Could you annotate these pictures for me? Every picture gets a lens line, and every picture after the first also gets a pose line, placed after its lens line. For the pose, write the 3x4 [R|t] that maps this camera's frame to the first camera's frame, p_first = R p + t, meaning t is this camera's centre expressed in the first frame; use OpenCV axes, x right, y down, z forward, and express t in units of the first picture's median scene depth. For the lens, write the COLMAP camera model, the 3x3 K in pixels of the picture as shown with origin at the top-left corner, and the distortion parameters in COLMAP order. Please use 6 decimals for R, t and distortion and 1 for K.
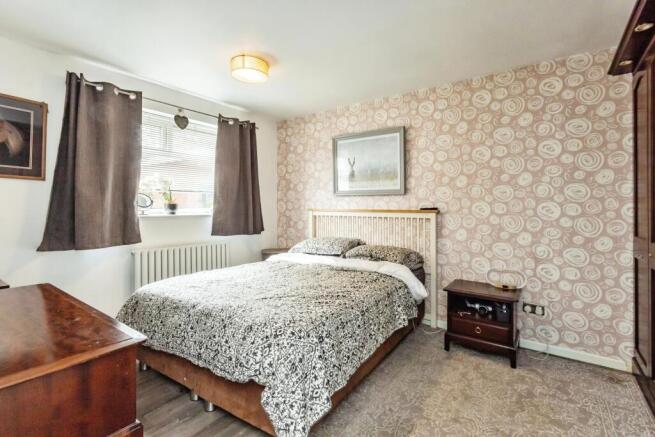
lens RADIAL K [[308.2, 0, 329.2], [0, 308.2, 205.5], [0, 0, 1]] dist [0.001274, 0.000264]
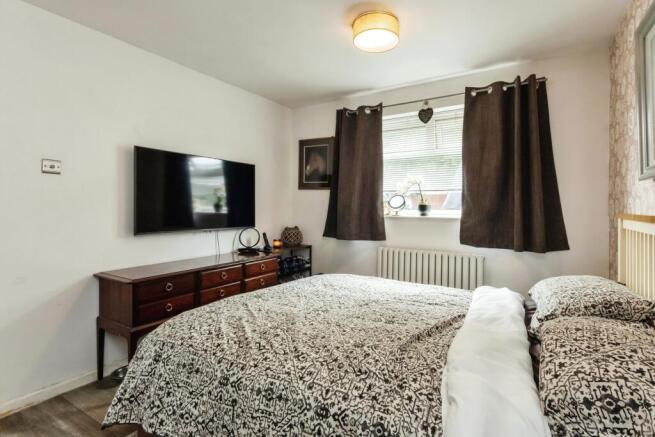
lens RADIAL K [[308.2, 0, 329.2], [0, 308.2, 205.5], [0, 0, 1]] dist [0.001274, 0.000264]
pose [[0.096382, -0.004832, -0.995333, 0.402638], [0.000322, 0.999988, -0.004823, 0.001229], [0.995344, 0.000145, 0.096383, 0.621821]]
